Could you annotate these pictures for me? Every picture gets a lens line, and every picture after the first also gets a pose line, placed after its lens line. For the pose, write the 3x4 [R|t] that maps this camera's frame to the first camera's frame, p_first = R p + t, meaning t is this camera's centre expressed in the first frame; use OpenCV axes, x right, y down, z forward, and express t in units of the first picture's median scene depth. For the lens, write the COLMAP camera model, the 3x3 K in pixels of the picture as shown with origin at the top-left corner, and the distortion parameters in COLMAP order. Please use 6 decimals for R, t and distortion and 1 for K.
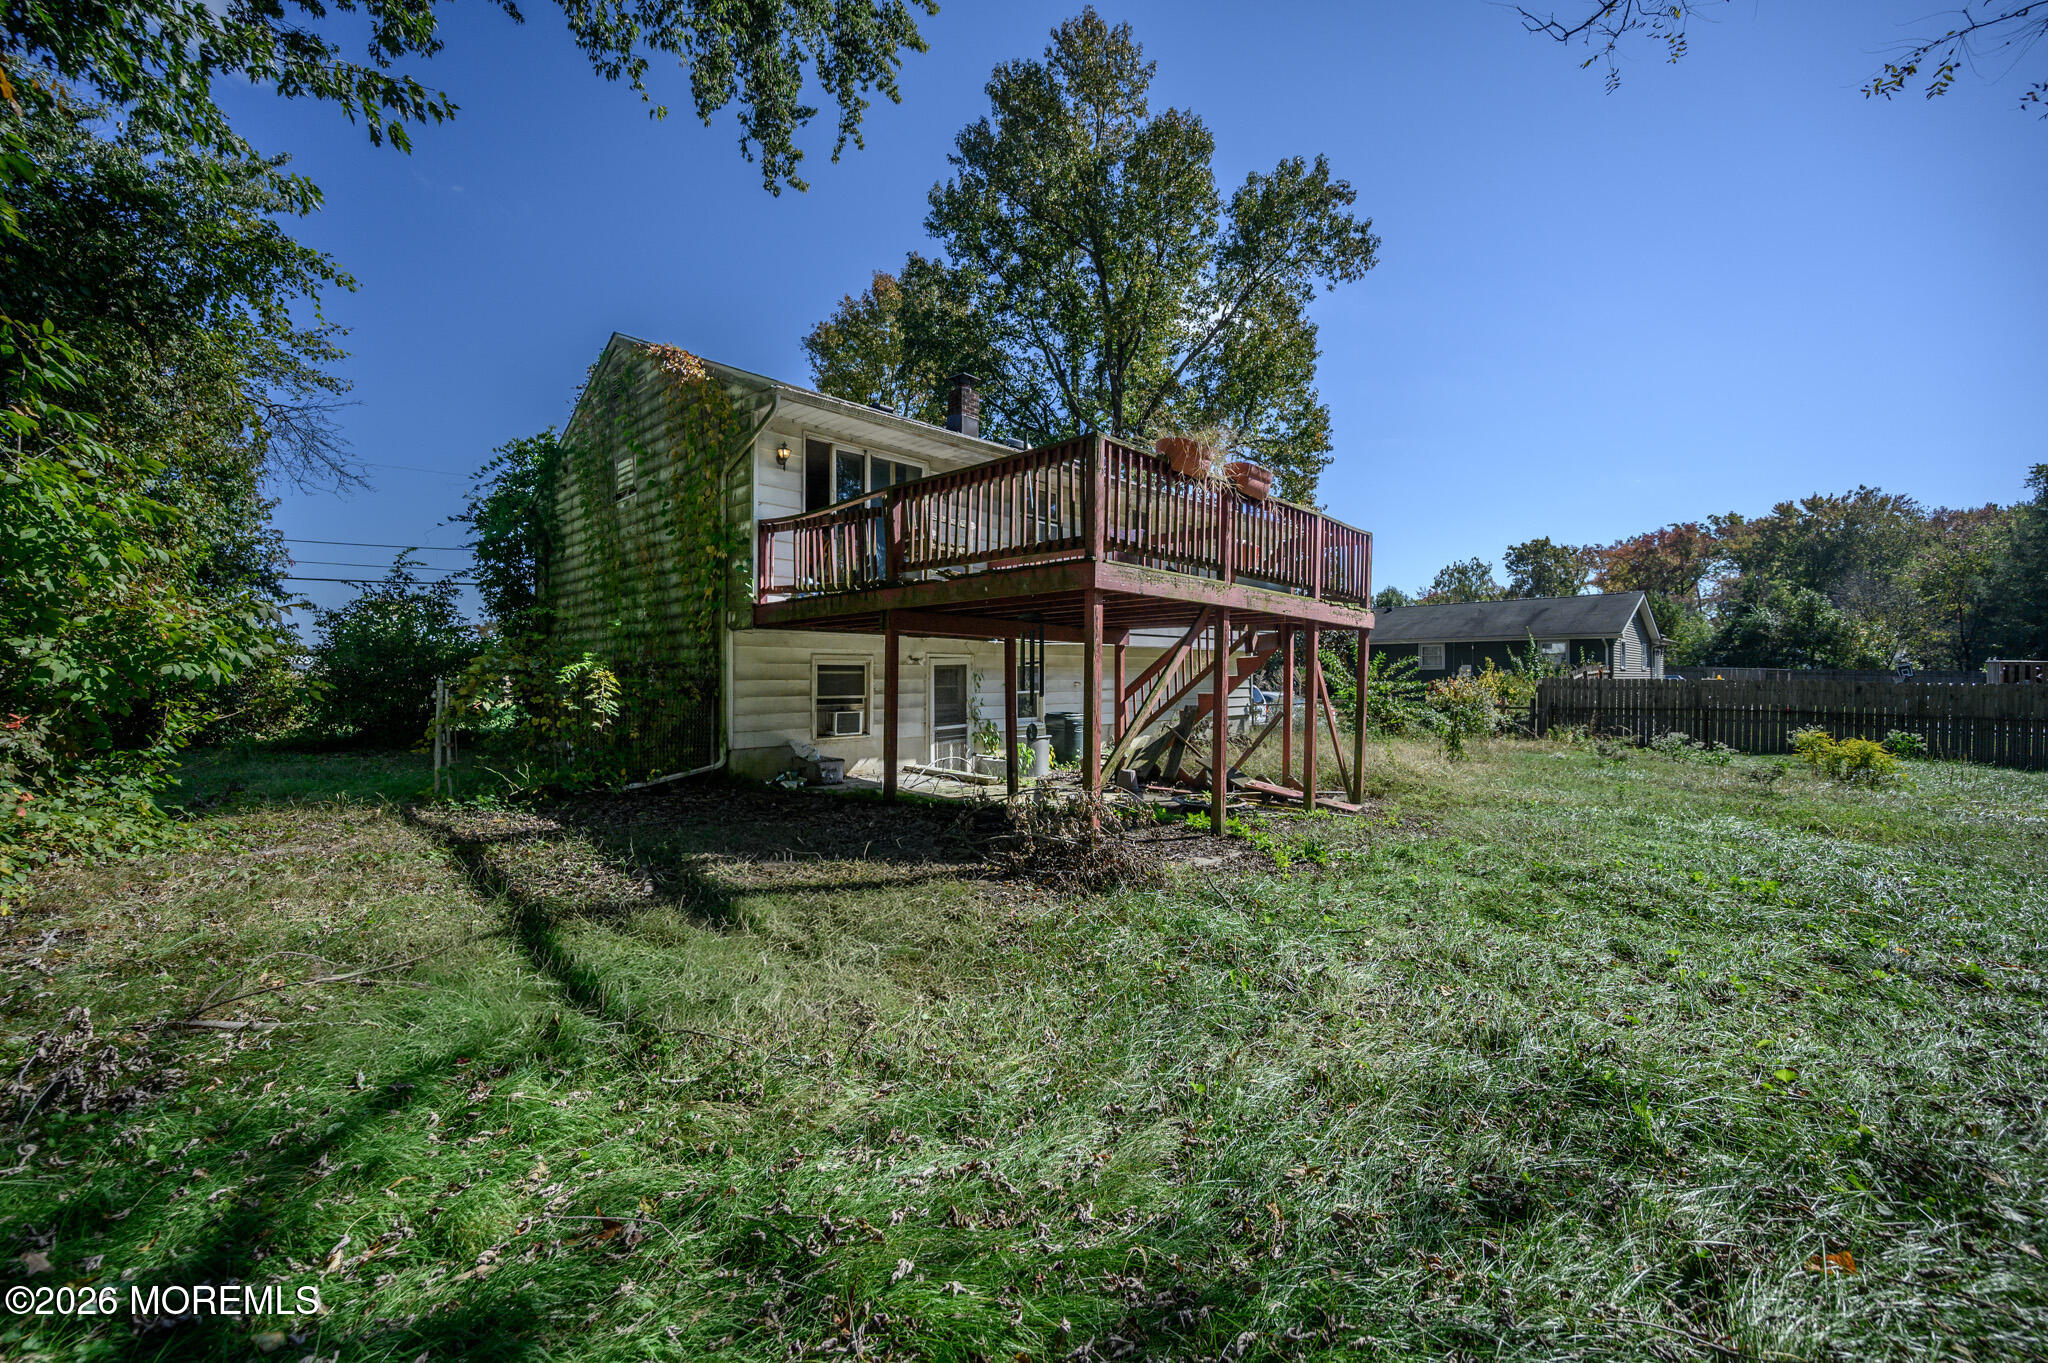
lens RADIAL K [[820.8, 0, 1017.2], [0, 820.8, 682.4], [0, 0, 1]] dist [0.000891, 0.000207]
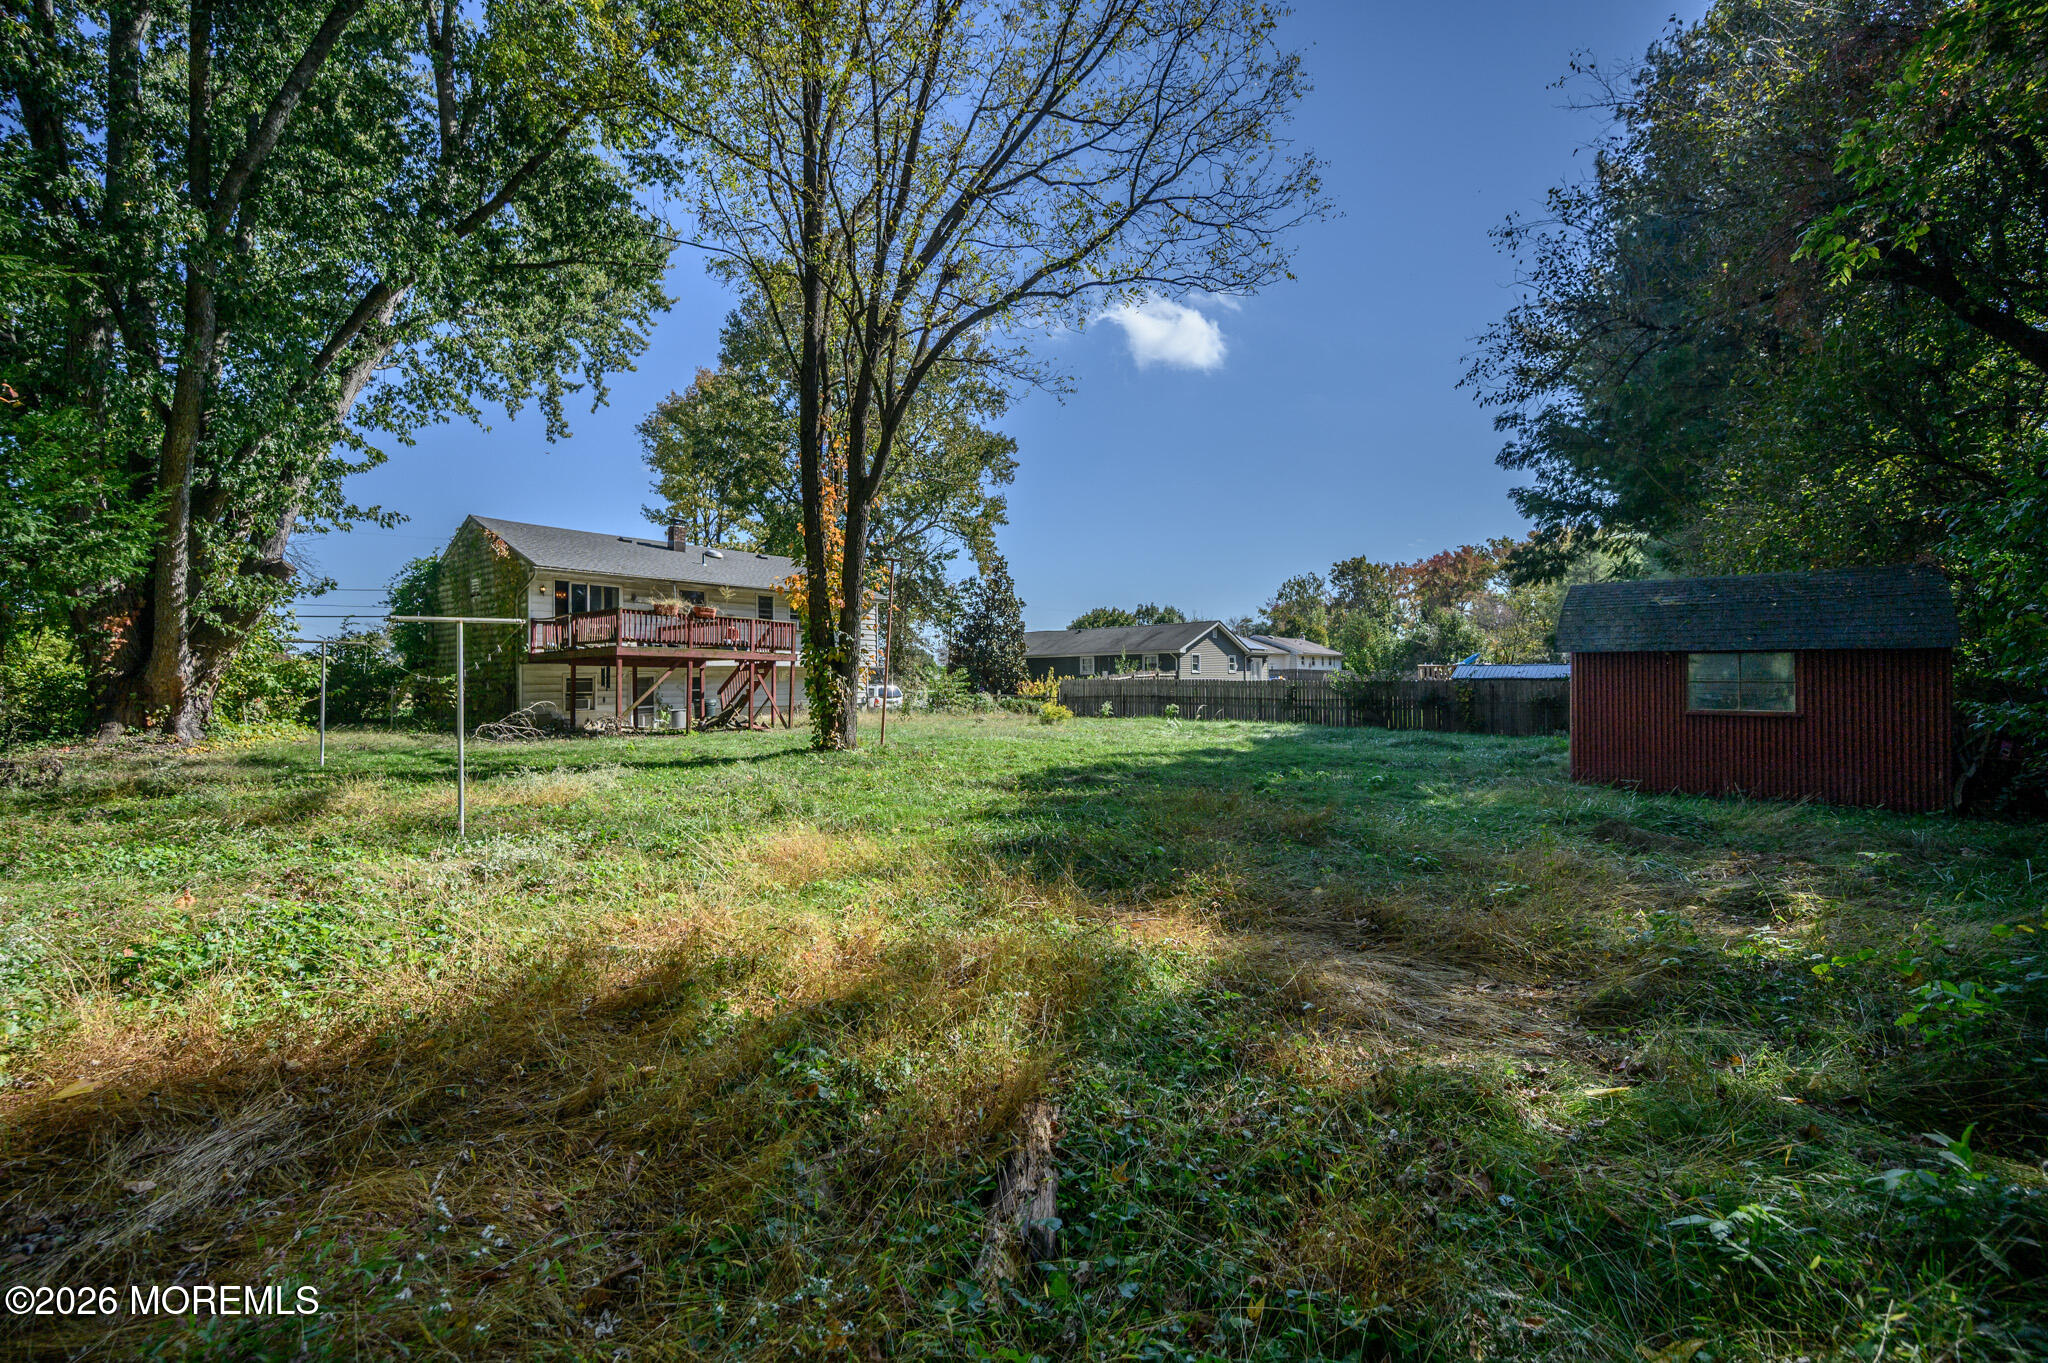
lens RADIAL K [[820.8, 0, 1024.0], [0, 820.8, 680.0], [0, 0, 1]] dist [0.000891, 0.000207]
pose [[0.993286, -0.012872, 0.114965, 0.534600], [0.014147, 0.999847, -0.010289, 0.017730], [-0.114815, 0.011846, 0.993316, -0.987018]]
